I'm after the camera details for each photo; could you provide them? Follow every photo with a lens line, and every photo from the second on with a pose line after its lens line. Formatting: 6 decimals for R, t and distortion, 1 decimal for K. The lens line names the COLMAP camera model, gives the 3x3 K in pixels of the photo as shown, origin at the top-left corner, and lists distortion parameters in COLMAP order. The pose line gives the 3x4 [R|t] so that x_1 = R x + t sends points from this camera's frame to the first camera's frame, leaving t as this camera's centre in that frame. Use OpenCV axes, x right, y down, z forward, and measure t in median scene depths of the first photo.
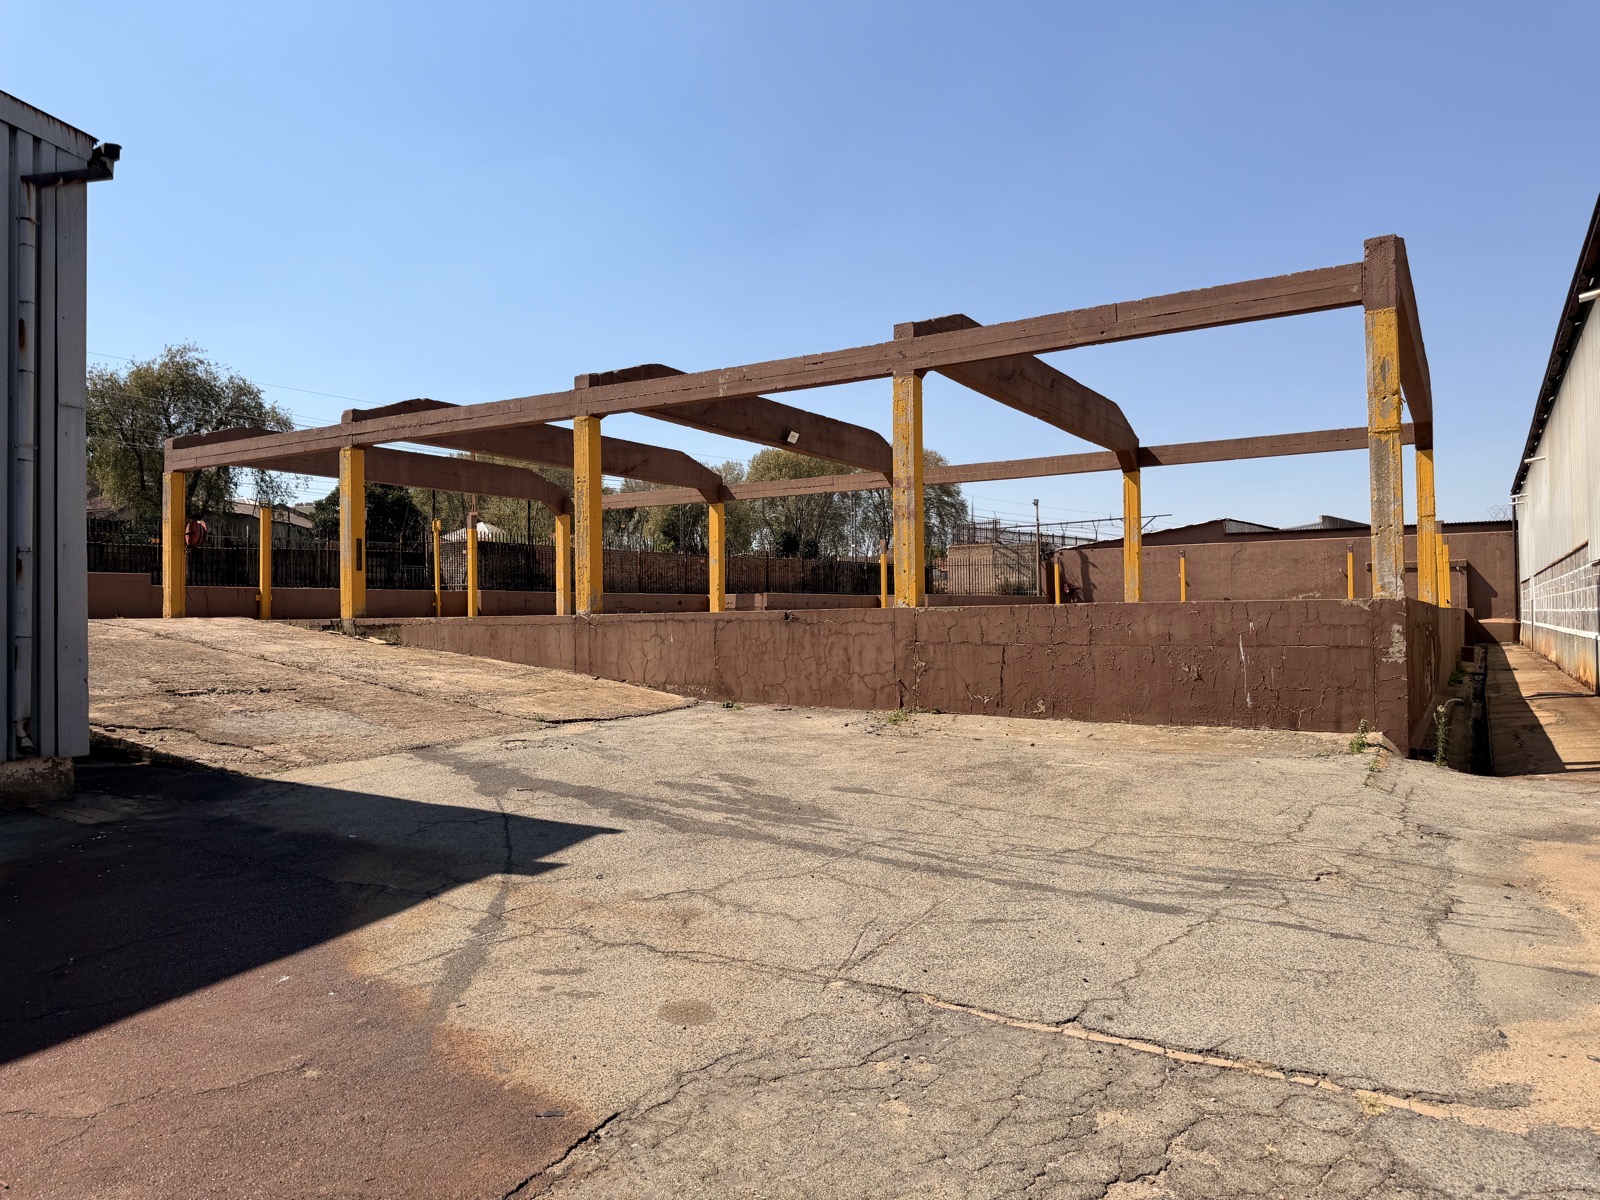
lens RADIAL K [[1128.5, 0, 804.4], [0, 1128.5, 600.5], [0, 0, 1]] dist [0.032805, -0.041050]
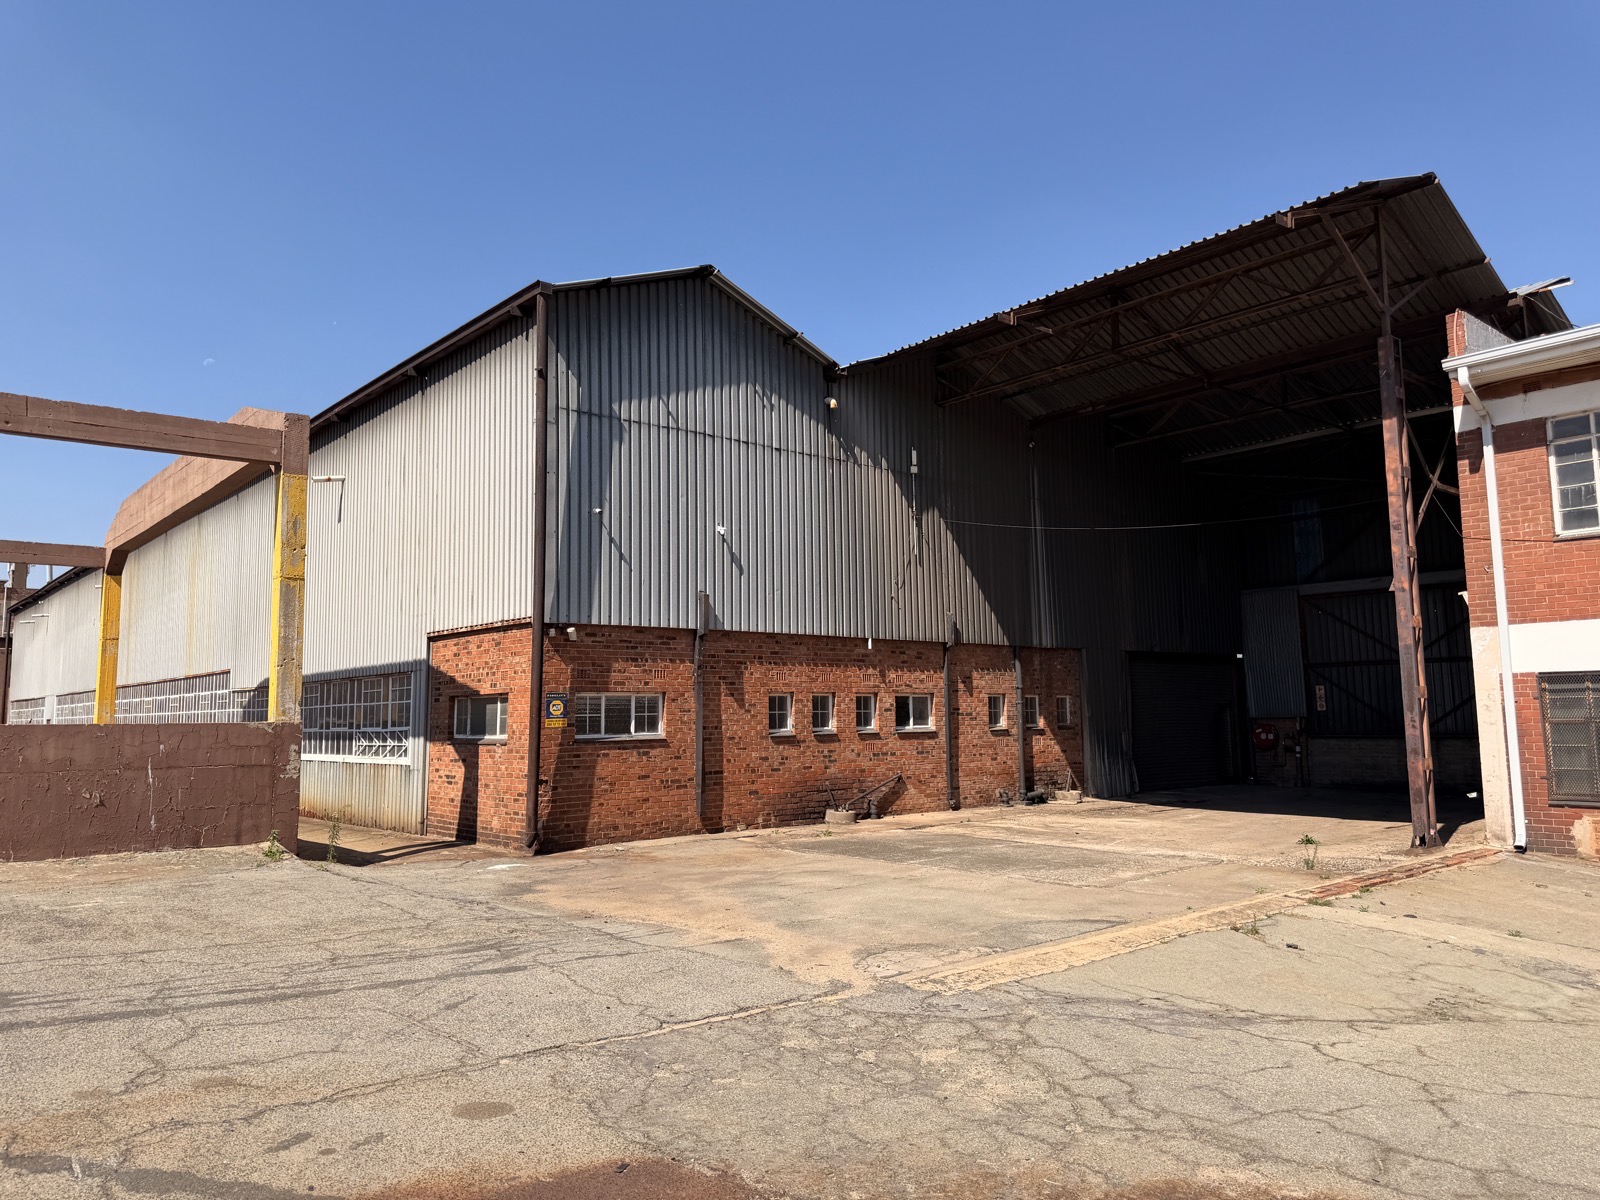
lens RADIAL K [[1128.5, 0, 805.3], [0, 1128.5, 594.7], [0, 0, 1]] dist [0.032805, -0.041050]
pose [[0.325630, 0.109582, 0.939125, -0.920092], [-0.008421, 0.993558, -0.113013, -0.010169], [-0.945460, 0.028892, 0.324455, 0.278893]]
